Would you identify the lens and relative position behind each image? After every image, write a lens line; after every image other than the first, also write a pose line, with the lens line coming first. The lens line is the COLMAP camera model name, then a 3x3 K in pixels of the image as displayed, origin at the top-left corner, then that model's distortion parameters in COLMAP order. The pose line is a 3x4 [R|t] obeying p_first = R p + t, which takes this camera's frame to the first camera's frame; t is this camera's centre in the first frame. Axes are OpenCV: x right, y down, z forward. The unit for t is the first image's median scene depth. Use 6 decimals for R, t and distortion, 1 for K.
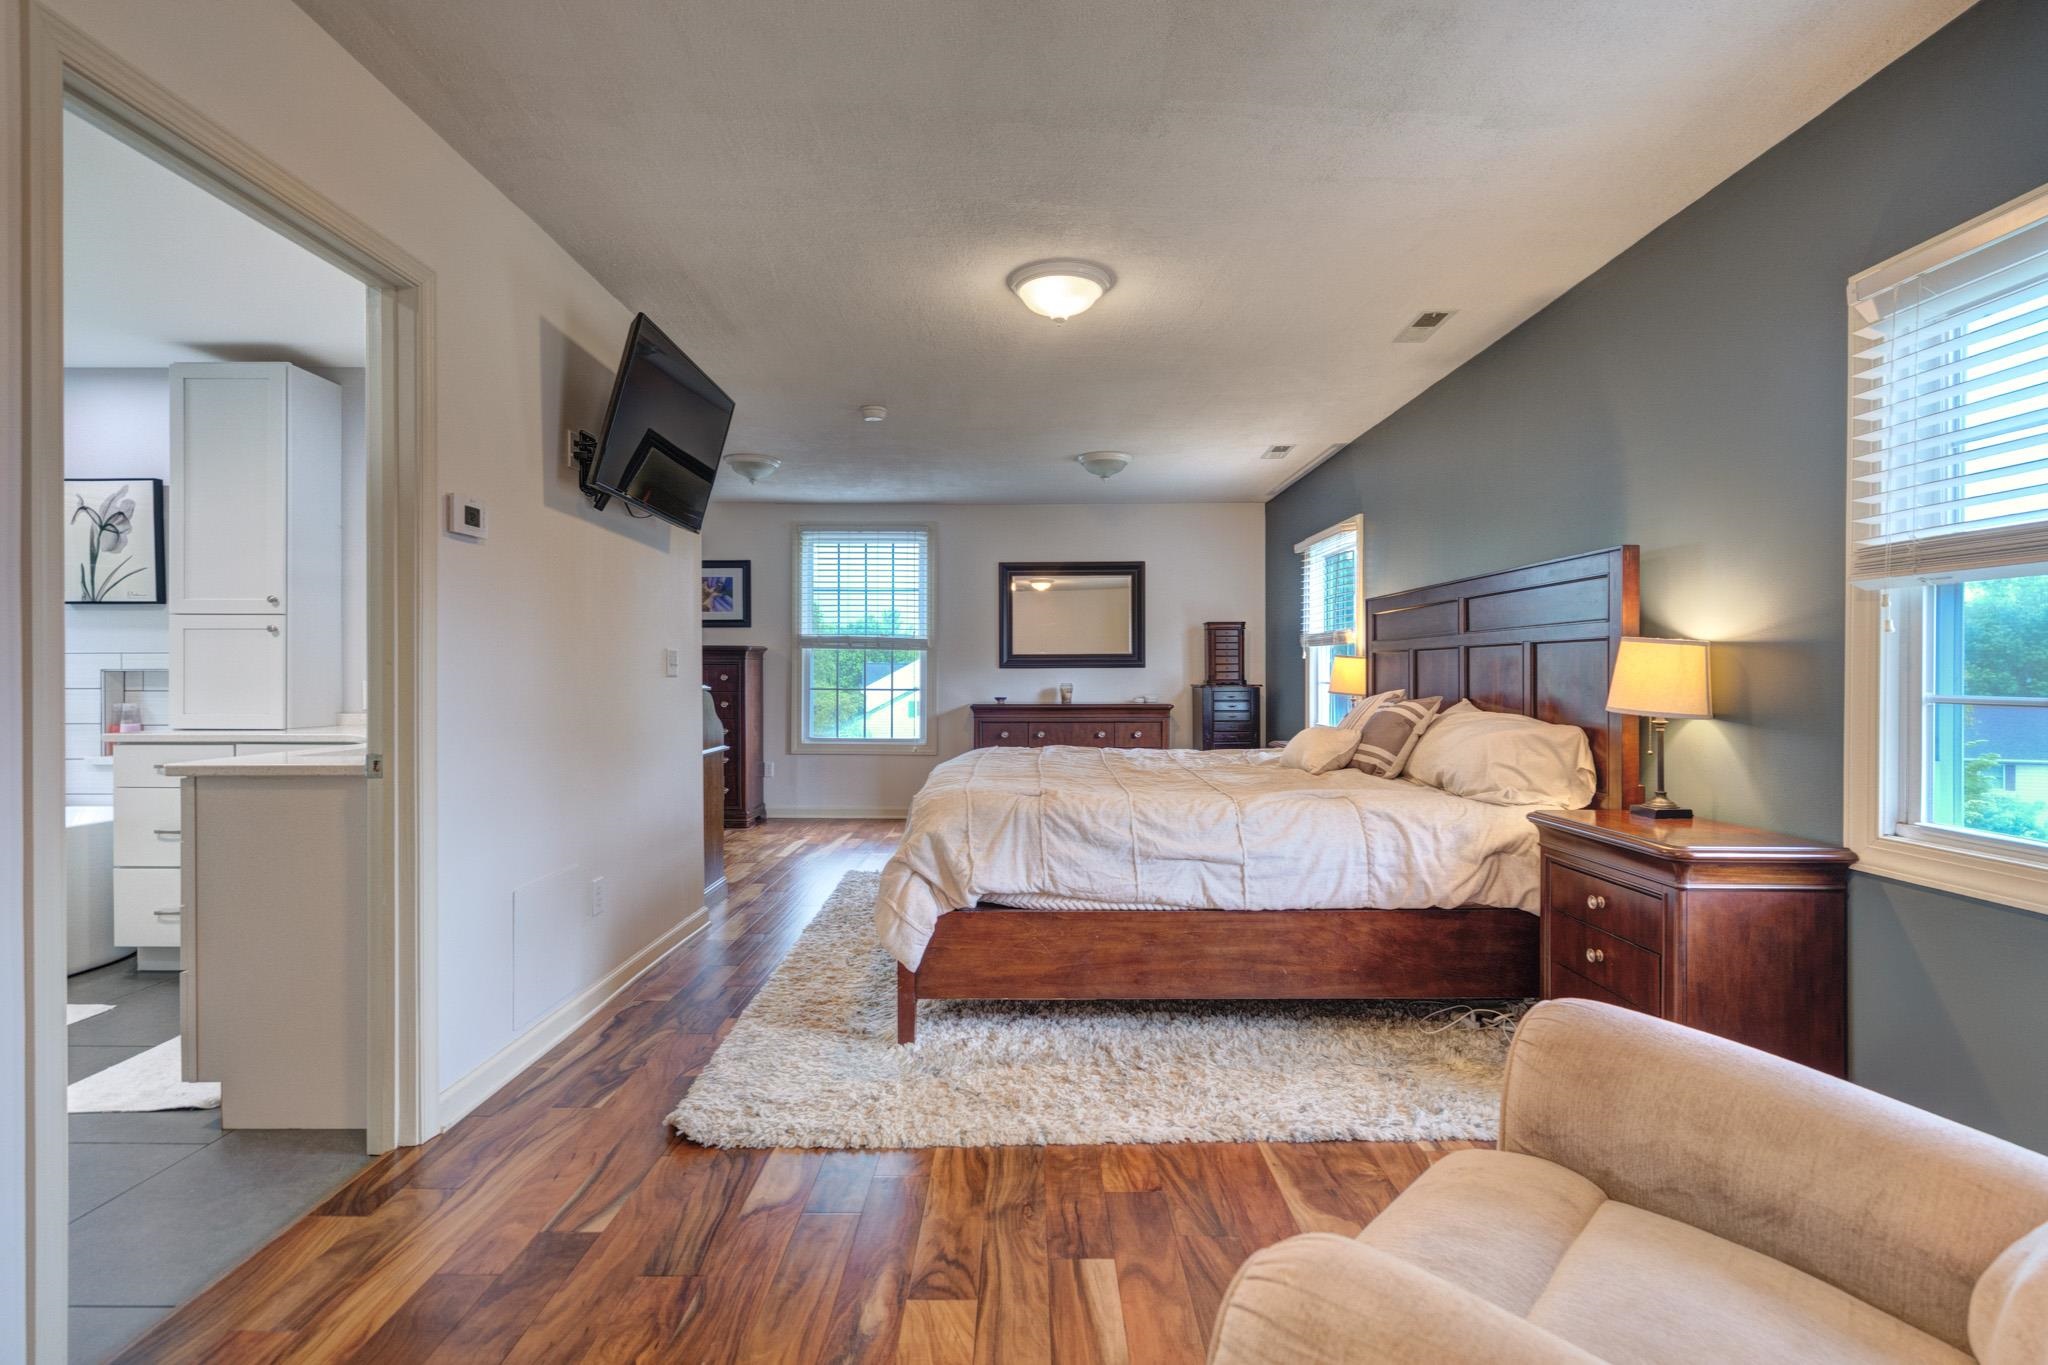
lens RADIAL K [[984.7, 0, 1026.6], [0, 984.7, 673.5], [0, 0, 1]] dist [-0.000646, 0.000287]
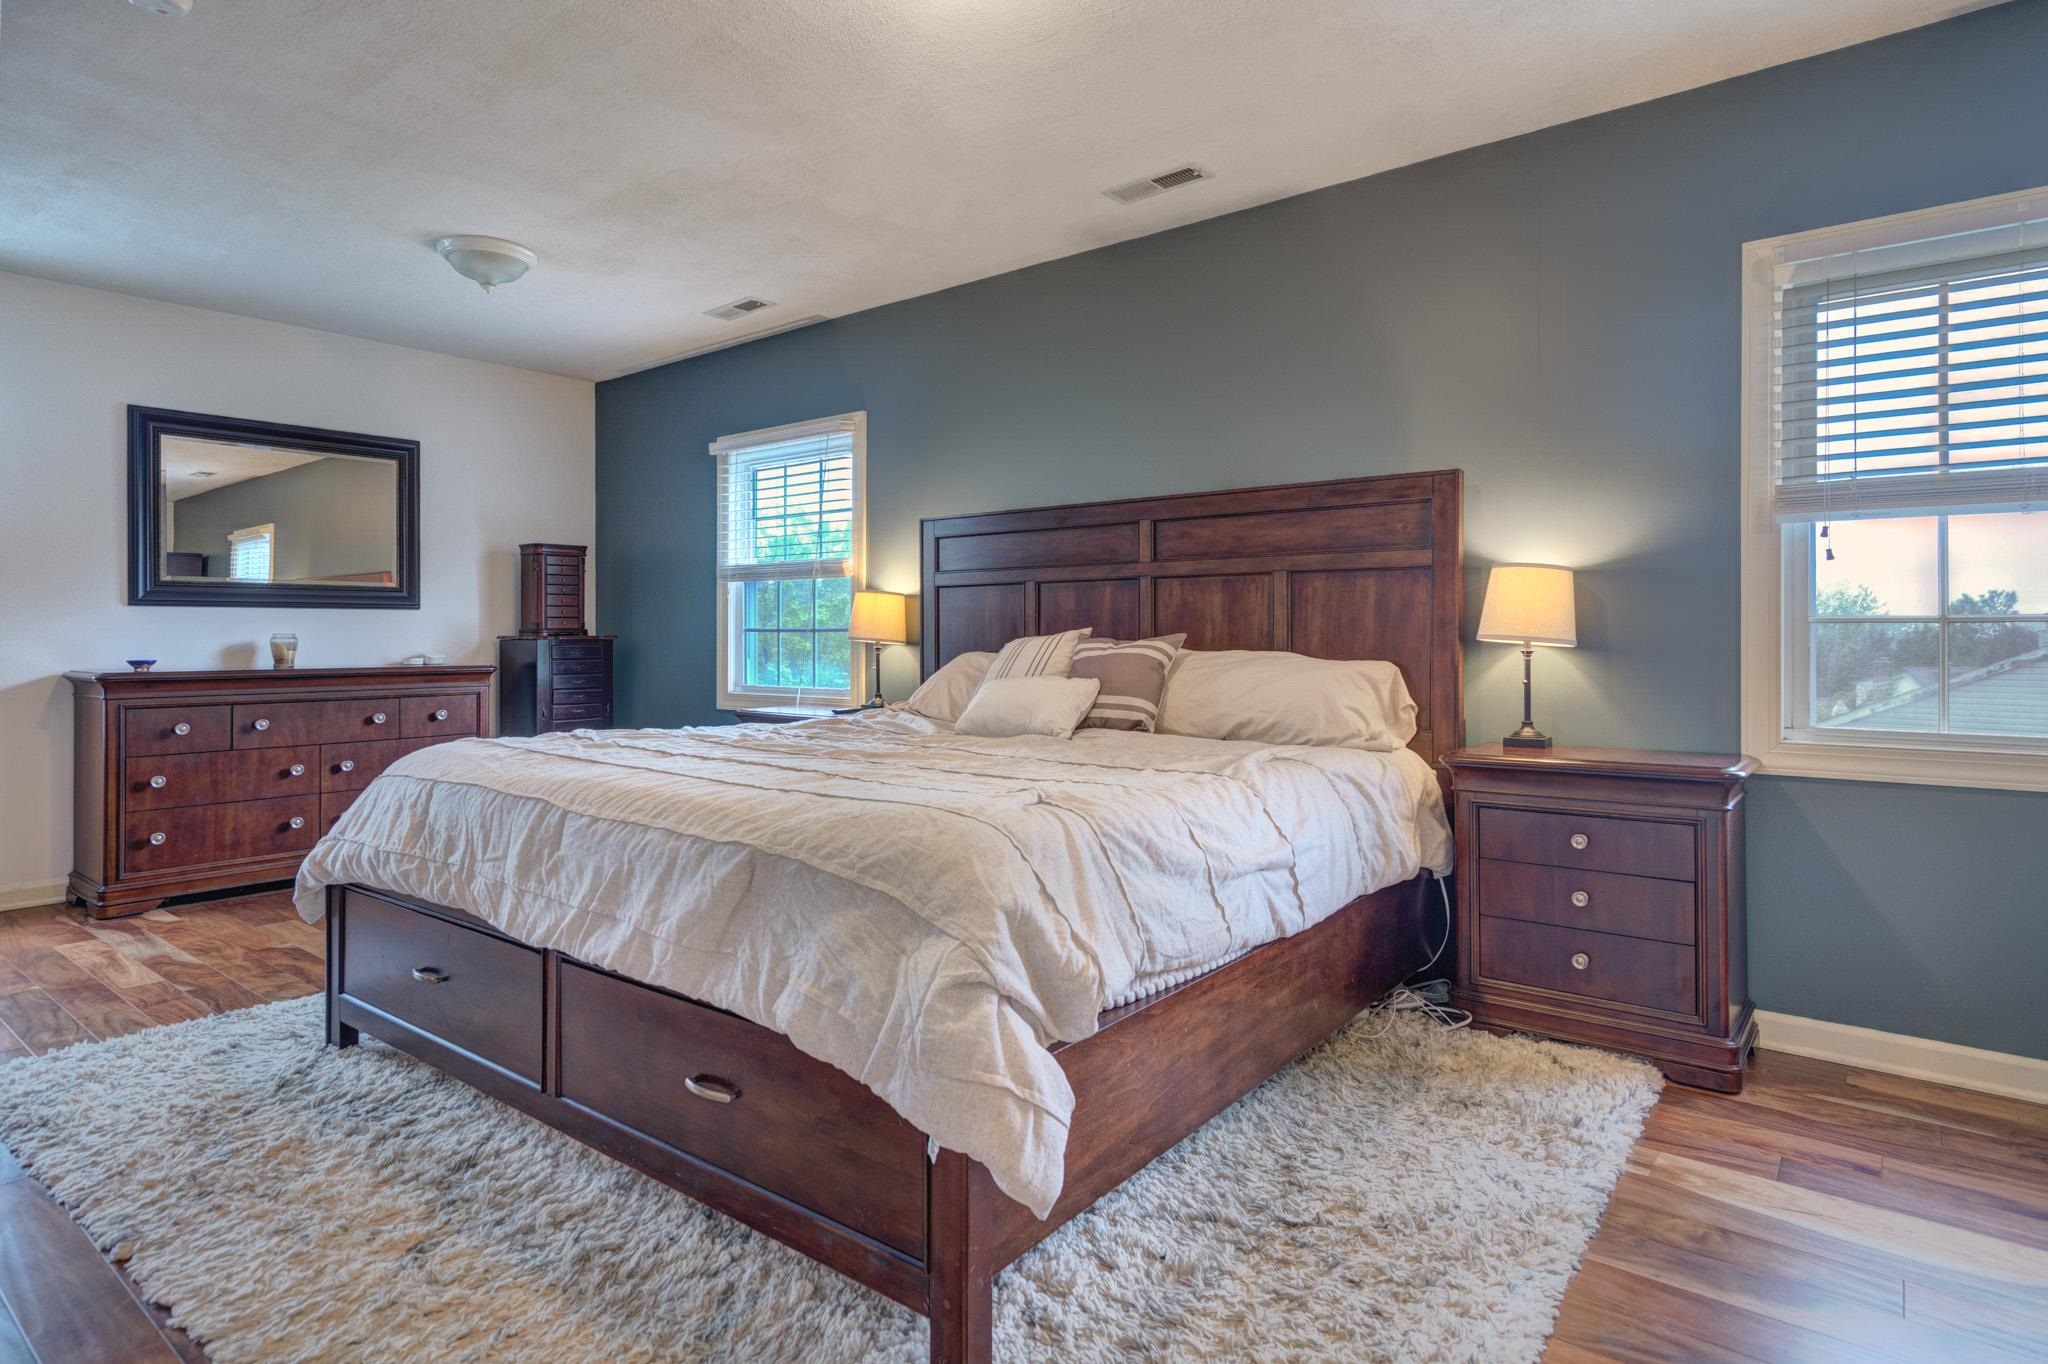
lens RADIAL K [[1106.0, 0, 1016.8], [0, 1106.0, 634.8], [0, 0, 1]] dist [0.005225, -0.001204]
pose [[0.622229, 0.002337, 0.782832, -0.198357], [0.001830, 0.999988, -0.004440, 0.013943], [-0.782833, 0.004196, 0.622217, 0.263150]]
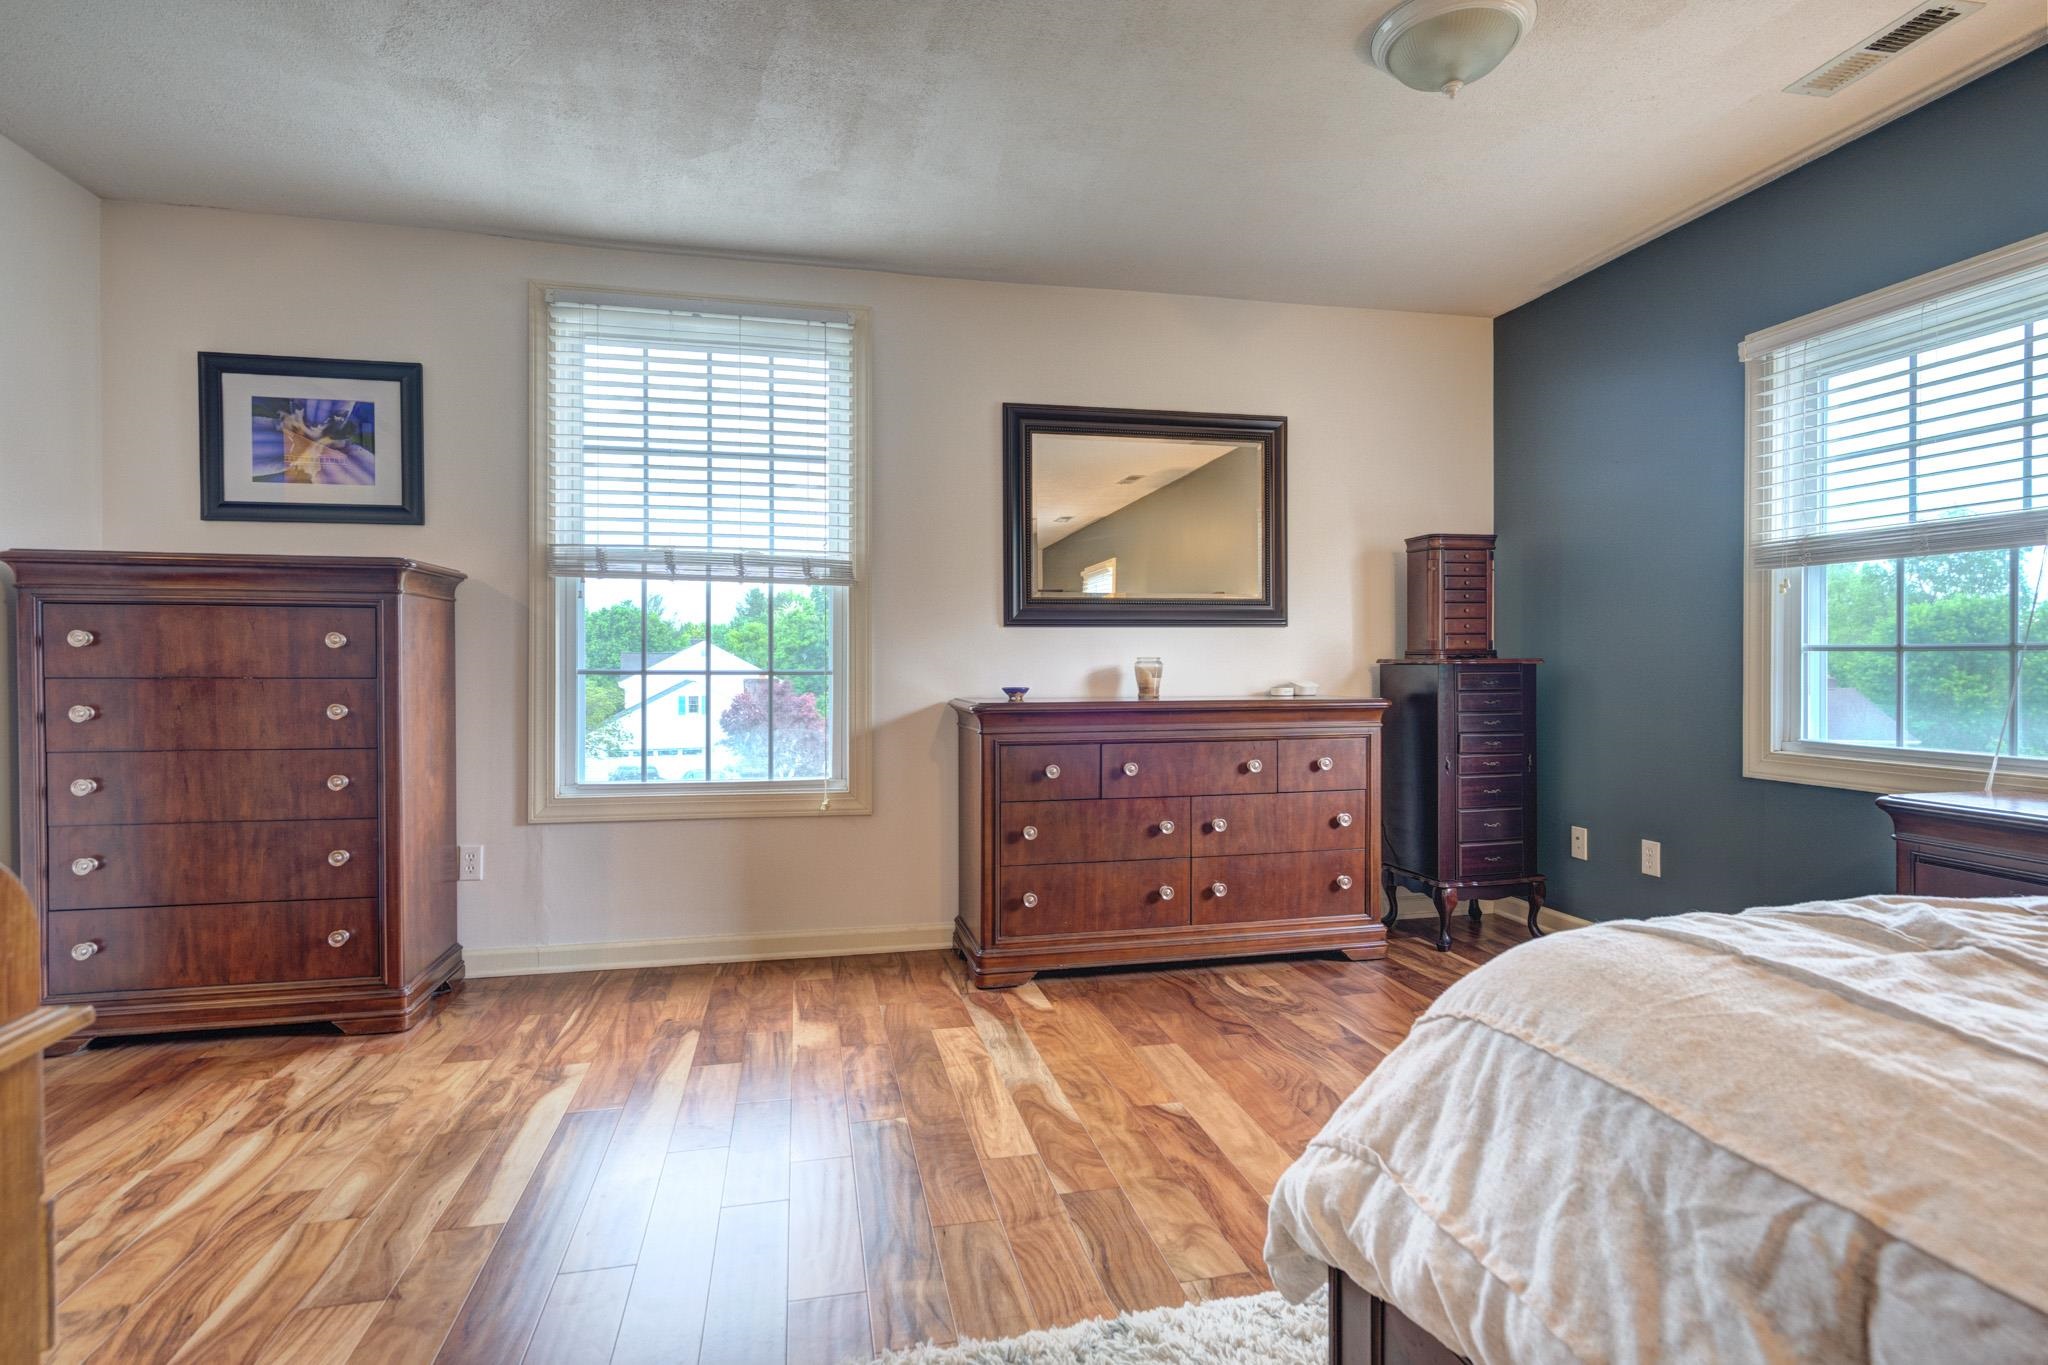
lens RADIAL K [[1003.9, 0, 1017.3], [0, 1003.9, 670.0], [0, 0, 1]] dist [-0.001512, -0.000087]
pose [[0.975001, -0.002920, 0.222180, -0.130343], [0.001915, 0.999987, 0.004735, 0.013451], [-0.222191, -0.004191, 0.974994, 0.533829]]
